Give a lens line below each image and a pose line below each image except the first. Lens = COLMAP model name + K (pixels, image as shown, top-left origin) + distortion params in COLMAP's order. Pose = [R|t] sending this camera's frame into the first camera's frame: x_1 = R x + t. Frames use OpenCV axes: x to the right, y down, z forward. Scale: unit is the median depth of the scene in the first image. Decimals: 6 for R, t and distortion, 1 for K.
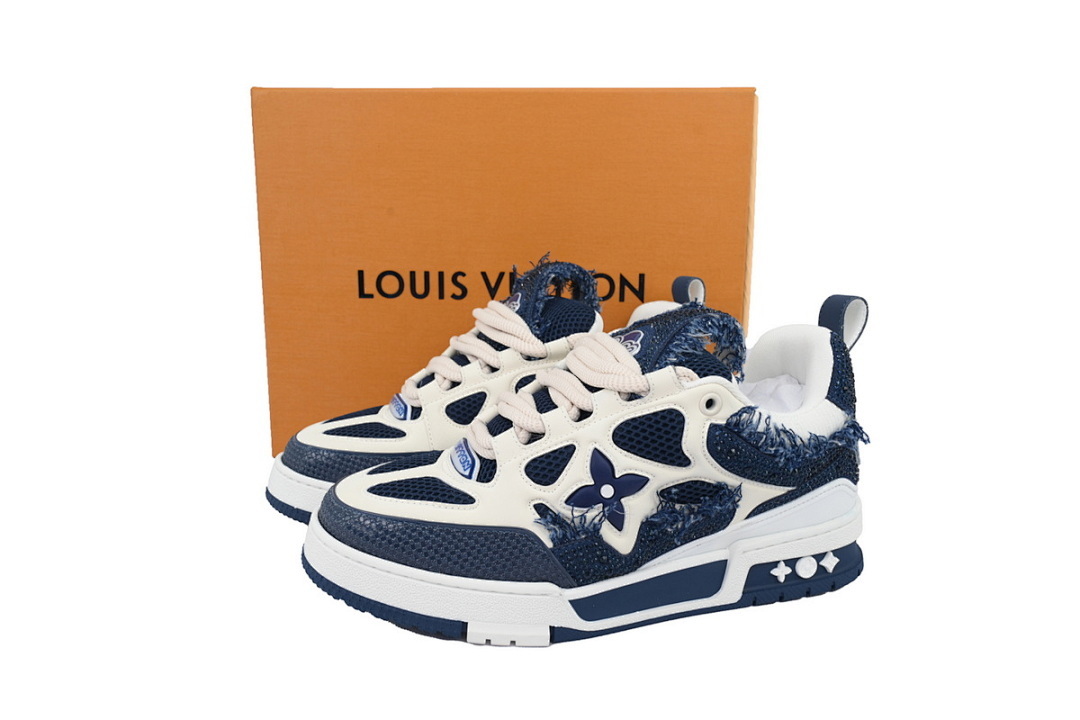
lens RADIAL K [[750.1, 0, 537.0], [0, 750.1, 365.0], [0, 0, 1]] dist [0.027261, -0.004236]
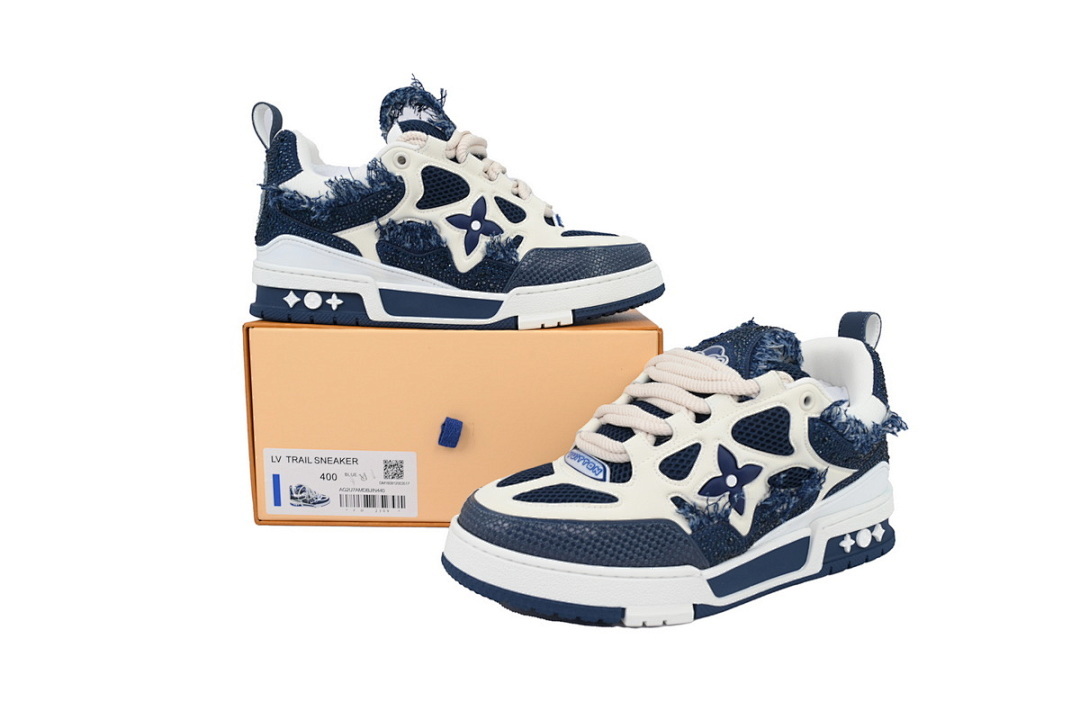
lens RADIAL K [[750.1, 0, 535.7], [0, 750.1, 361.8], [0, 0, 1]] dist [0.027261, -0.004236]
pose [[0.976534, -0.040920, 0.211440, -0.435869], [0.054041, 0.996930, -0.056650, 0.033875], [-0.208473, 0.066747, 0.975748, -0.082225]]
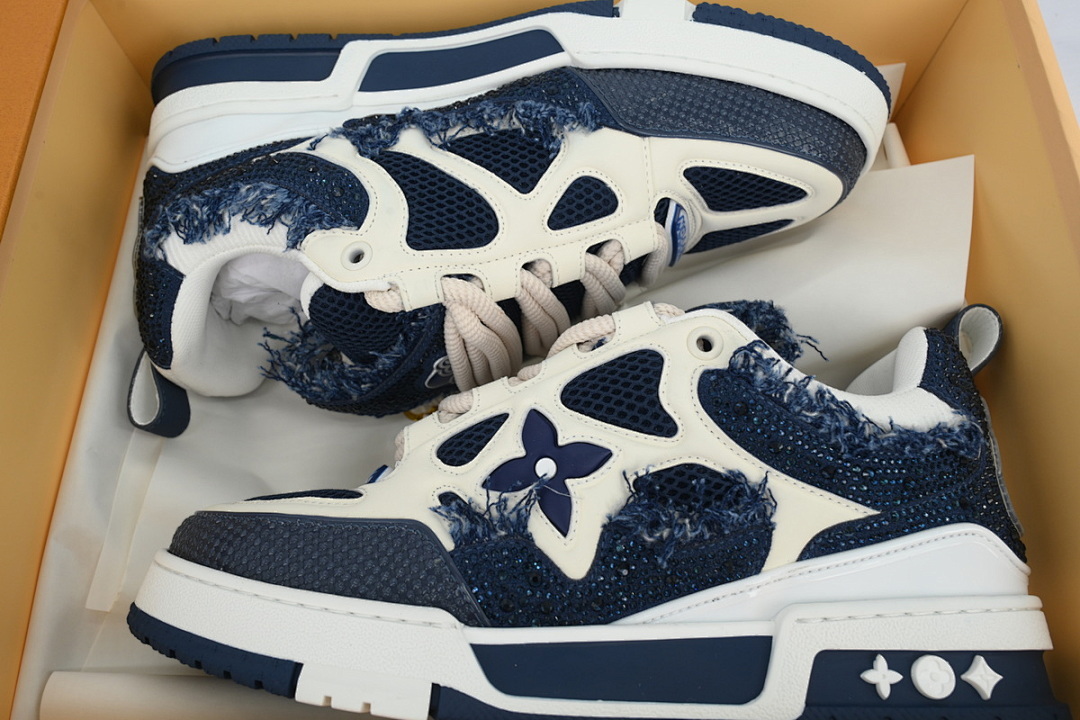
lens RADIAL K [[843.3, 0, 544.4], [0, 843.3, 354.6], [0, 0, 1]] dist [0.001466, 0.020977]
pose [[0.971683, -0.044028, -0.232149, 0.263097], [-0.078536, 0.866450, -0.493048, 0.437605], [0.222853, 0.497319, 0.838457, 0.337547]]
